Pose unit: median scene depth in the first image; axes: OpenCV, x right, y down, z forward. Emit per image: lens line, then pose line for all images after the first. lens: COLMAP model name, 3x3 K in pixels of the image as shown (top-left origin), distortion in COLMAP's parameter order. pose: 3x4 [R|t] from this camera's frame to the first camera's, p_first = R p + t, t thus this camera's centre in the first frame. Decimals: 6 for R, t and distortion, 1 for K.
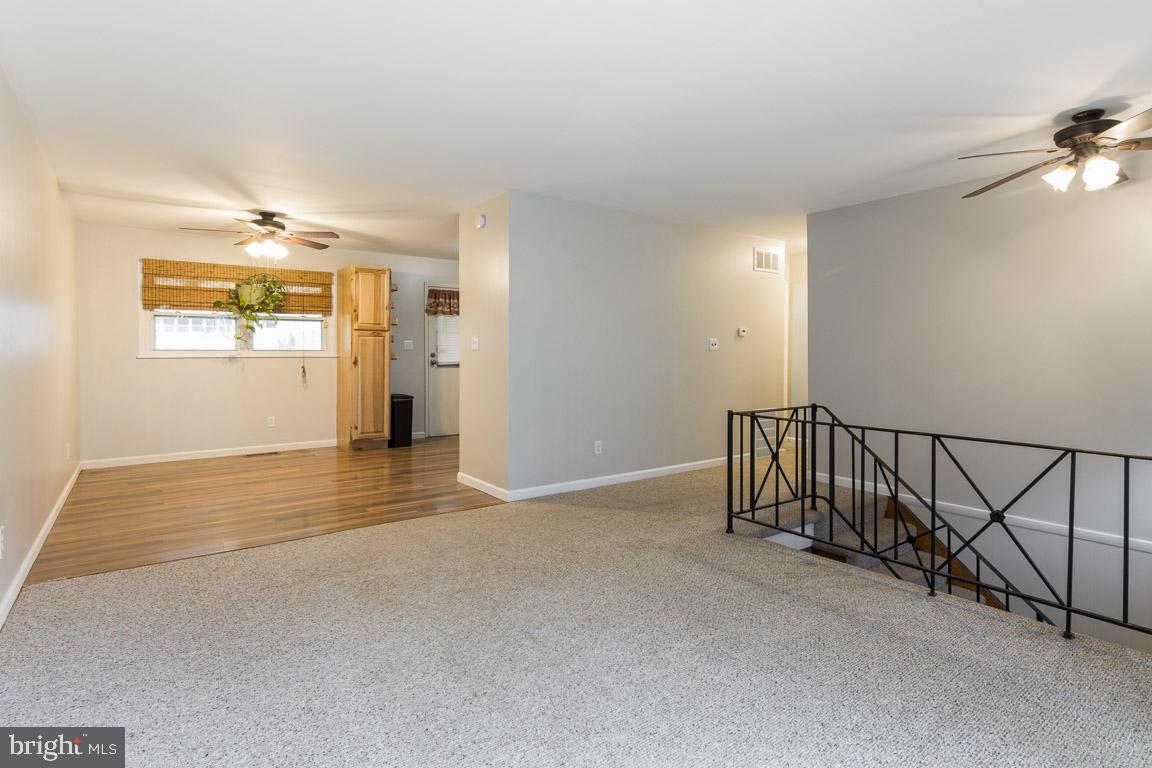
lens RADIAL K [[588.5, 0, 555.3], [0, 588.5, 361.1], [0, 0, 1]] dist [0.019927, -0.011392]
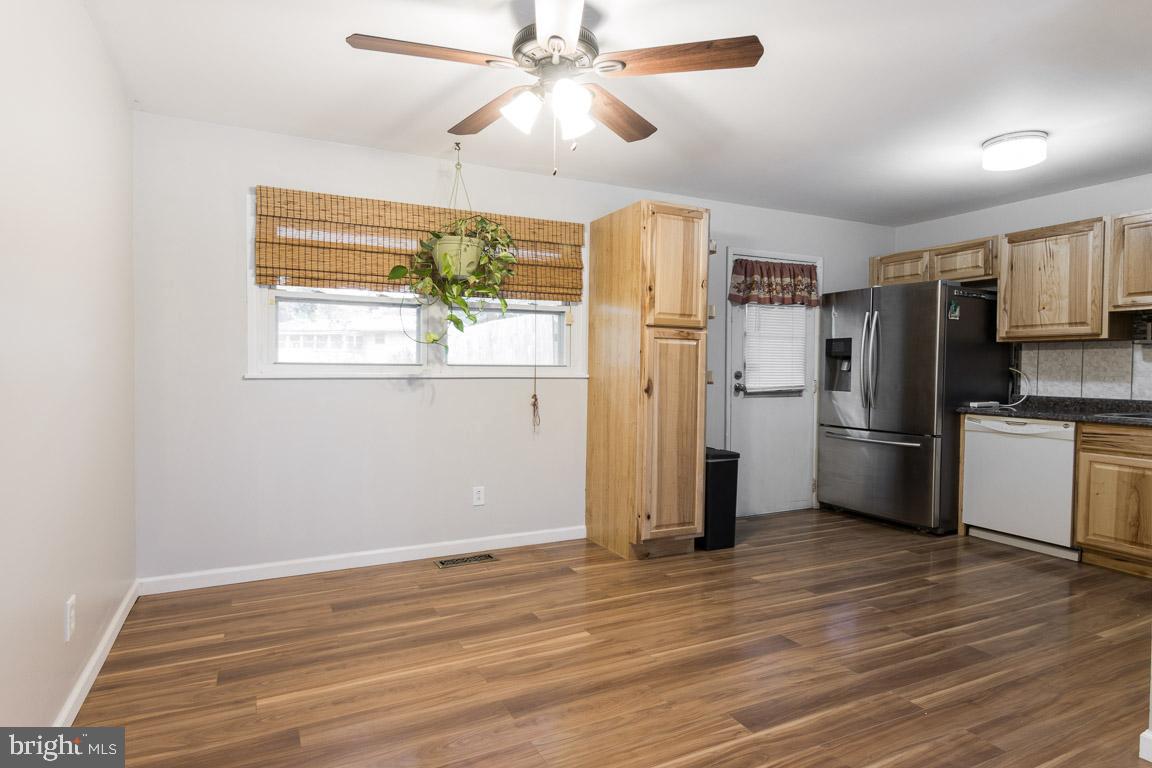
lens RADIAL K [[588.5, 0, 611.9], [0, 588.5, 375.9], [0, 0, 1]] dist [0.019927, -0.011392]
pose [[0.997246, 0.005988, -0.073925, -0.328633], [-0.006452, 0.999961, -0.006039, -0.006062], [0.073886, 0.006500, 0.997246, 0.481178]]
